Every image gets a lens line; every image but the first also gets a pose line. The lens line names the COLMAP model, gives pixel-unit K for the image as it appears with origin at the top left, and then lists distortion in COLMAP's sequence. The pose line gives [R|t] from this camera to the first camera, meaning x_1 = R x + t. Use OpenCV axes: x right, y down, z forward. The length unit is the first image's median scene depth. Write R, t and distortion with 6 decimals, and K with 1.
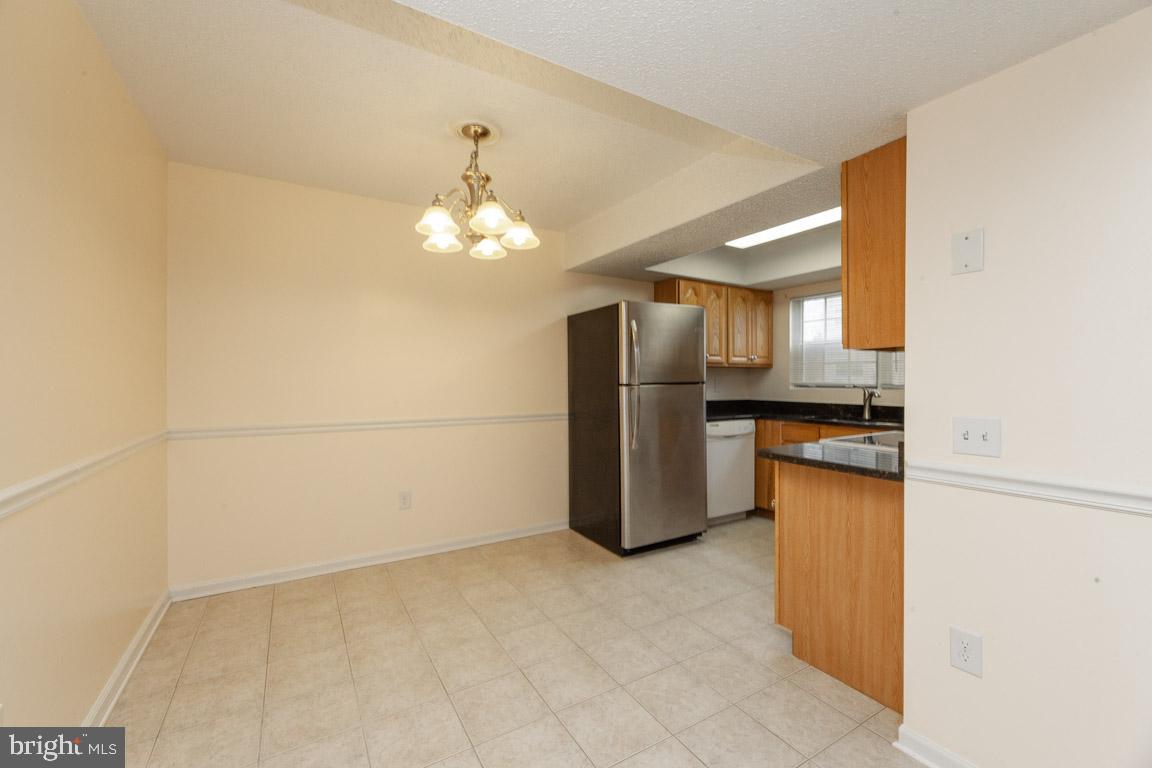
lens RADIAL K [[461.2, 0, 571.7], [0, 461.2, 386.5], [0, 0, 1]] dist [0.003613, -0.002940]
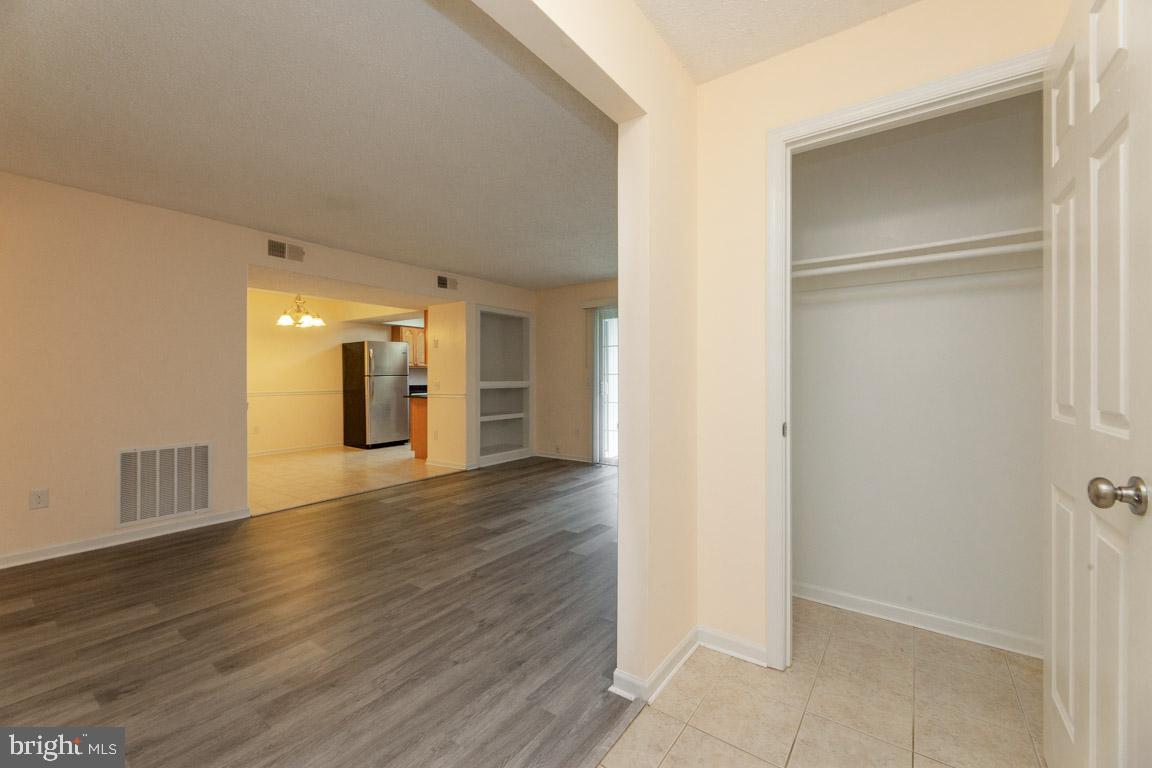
lens RADIAL K [[461.2, 0, 579.6], [0, 461.2, 380.6], [0, 0, 1]] dist [0.003613, -0.002940]
pose [[0.915179, -0.001874, 0.403044, 0.152263], [0.004613, 0.999972, -0.005824, 0.037158], [-0.403022, 0.007189, 0.915162, -1.559359]]
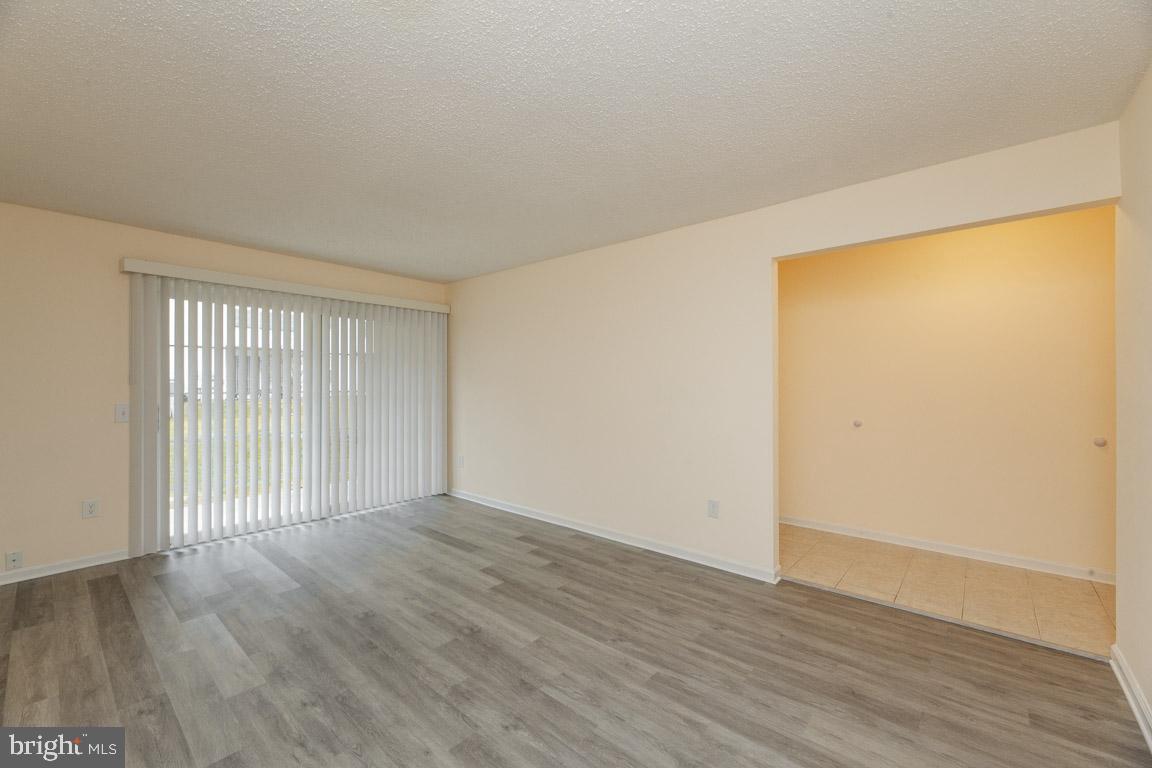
lens RADIAL K [[461.2, 0, 576.5], [0, 461.2, 384.0], [0, 0, 1]] dist [0.003613, -0.002940]
pose [[-0.320425, -0.000234, 0.947274, -0.341006], [0.014277, 0.999885, 0.005076, -0.014488], [-0.947166, 0.015151, -0.320385, -0.428727]]
